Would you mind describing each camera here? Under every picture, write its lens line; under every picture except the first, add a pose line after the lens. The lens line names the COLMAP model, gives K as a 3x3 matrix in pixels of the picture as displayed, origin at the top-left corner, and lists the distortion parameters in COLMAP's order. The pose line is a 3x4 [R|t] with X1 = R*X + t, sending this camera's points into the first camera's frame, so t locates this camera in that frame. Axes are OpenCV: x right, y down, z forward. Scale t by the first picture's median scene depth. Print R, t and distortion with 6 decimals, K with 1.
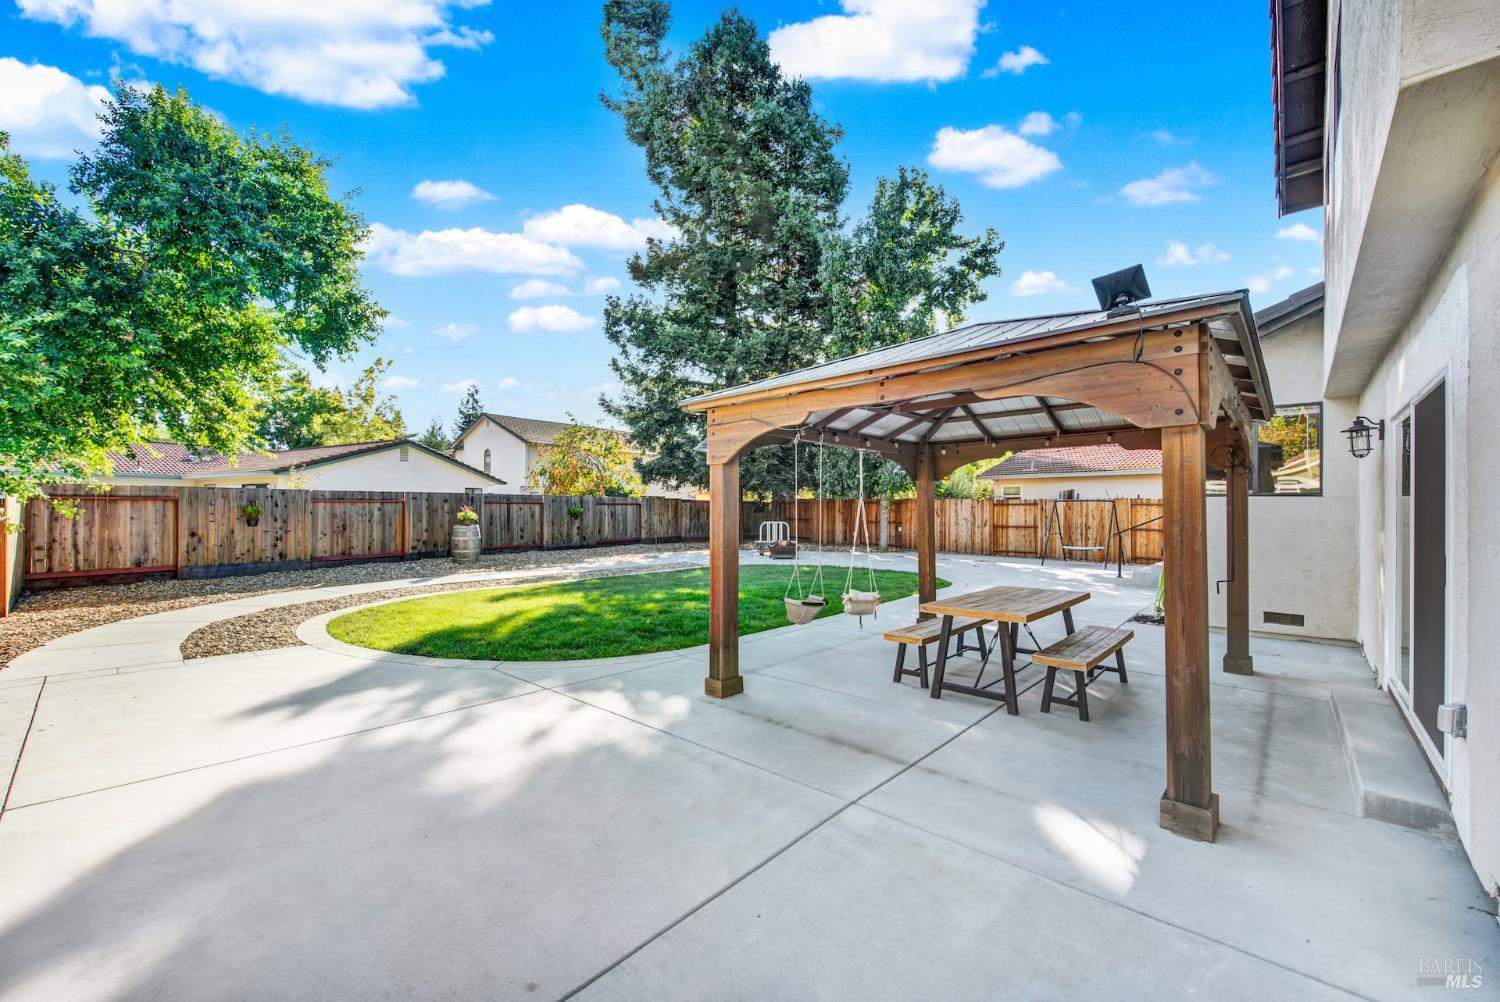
lens RADIAL K [[601.1, 0, 747.9], [0, 601.1, 505.9], [0, 0, 1]] dist [-0.003772, -0.000072]
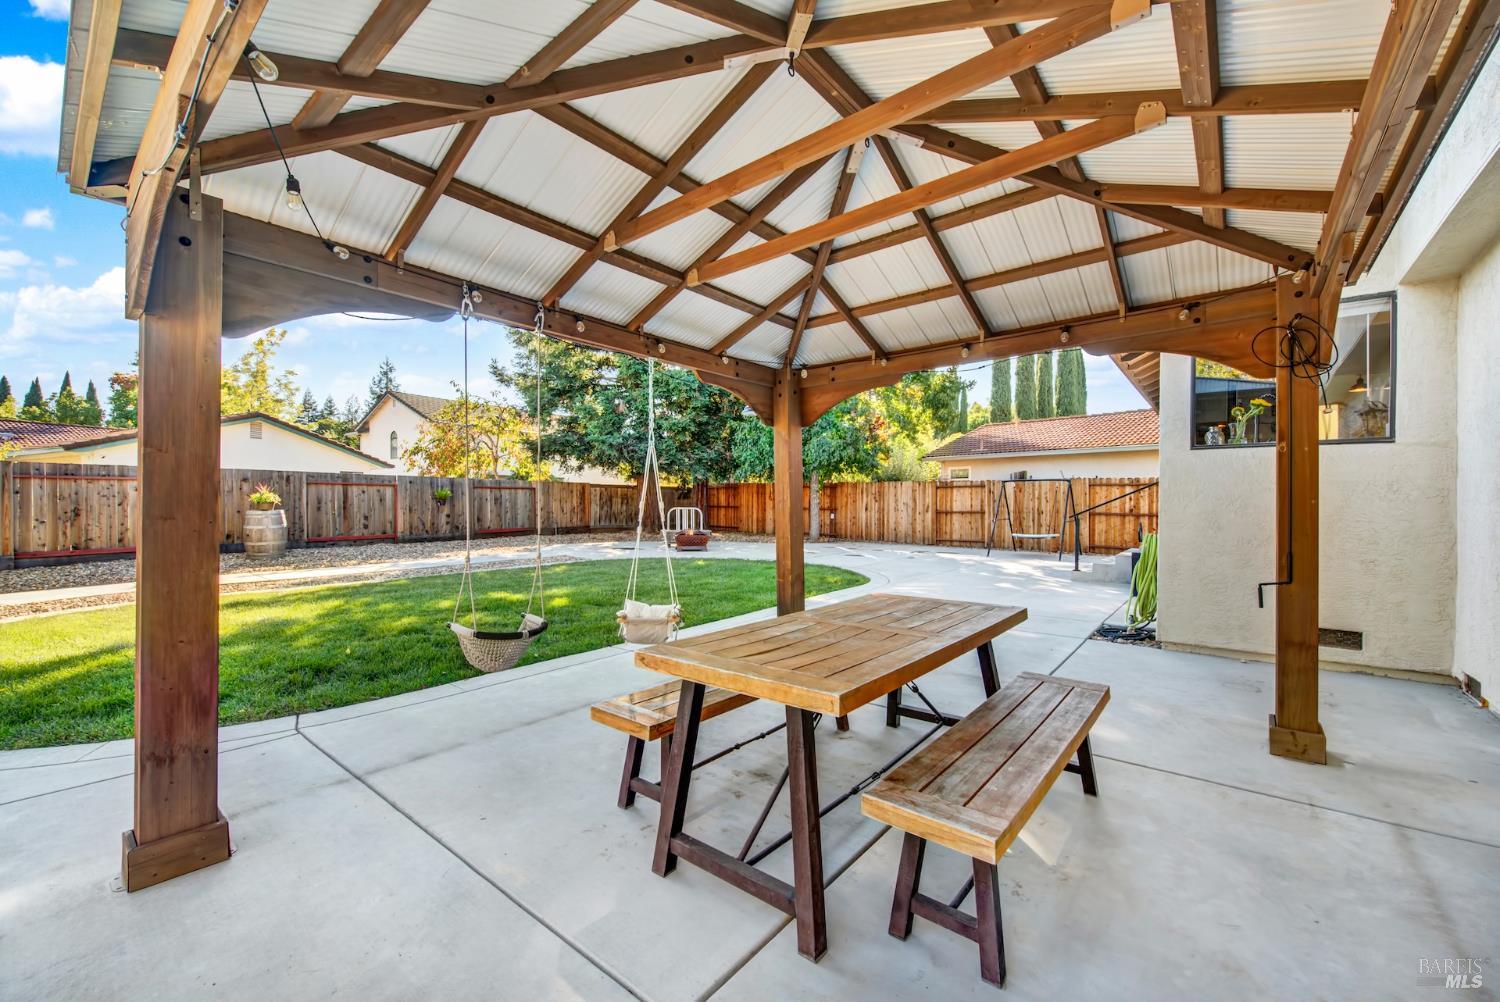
lens RADIAL K [[601.1, 0, 750.5], [0, 601.1, 505.9], [0, 0, 1]] dist [-0.003772, -0.000072]
pose [[0.998221, -0.002600, 0.059571, 0.096099], [0.001904, 0.999929, 0.011733, 0.015839], [-0.059598, -0.011599, 0.998155, 0.158976]]
